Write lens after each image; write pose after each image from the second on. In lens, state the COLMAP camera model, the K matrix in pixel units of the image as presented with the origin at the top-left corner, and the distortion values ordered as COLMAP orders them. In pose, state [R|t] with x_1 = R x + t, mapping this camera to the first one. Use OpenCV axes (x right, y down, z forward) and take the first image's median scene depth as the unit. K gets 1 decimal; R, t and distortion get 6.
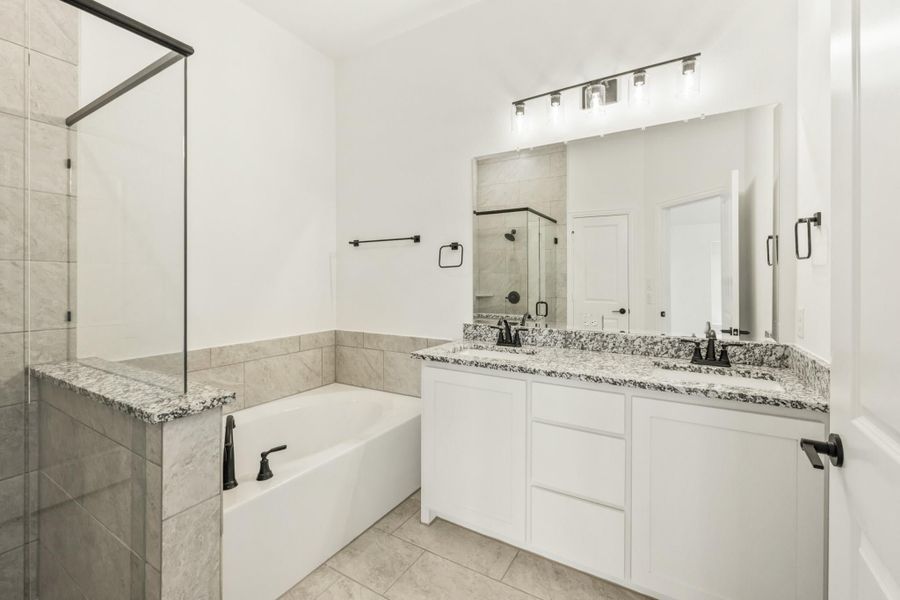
lens RADIAL K [[384.2, 0, 458.9], [0, 384.2, 280.0], [0, 0, 1]] dist [0.017264, 0.000270]
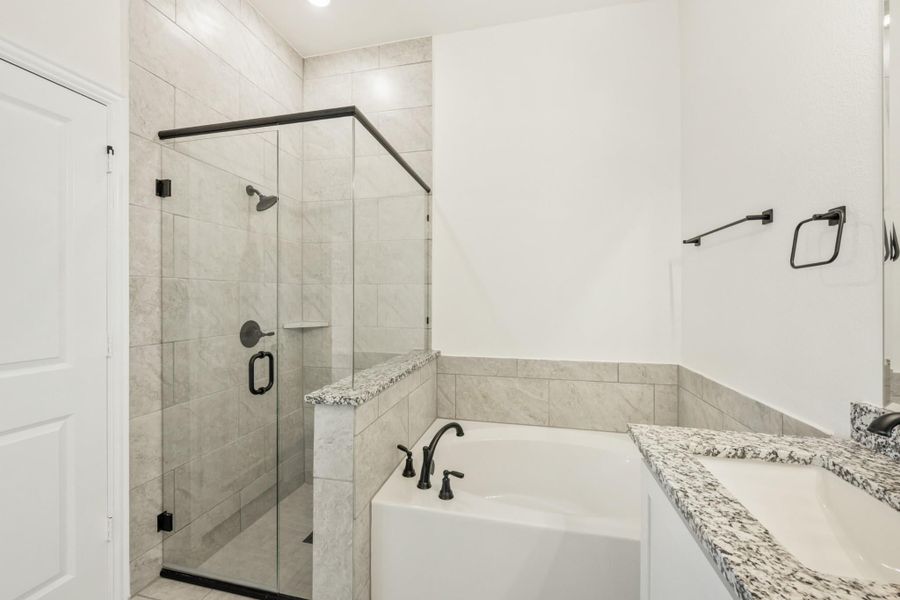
lens RADIAL K [[362.0, 0, 449.5], [0, 362.0, 296.0], [0, 0, 1]] dist [0.001921, -0.000295]
pose [[0.303946, -0.001098, -0.952689, 0.244262], [-0.000436, 0.999999, -0.001292, 0.001581], [0.952689, 0.000808, 0.303945, 0.471623]]
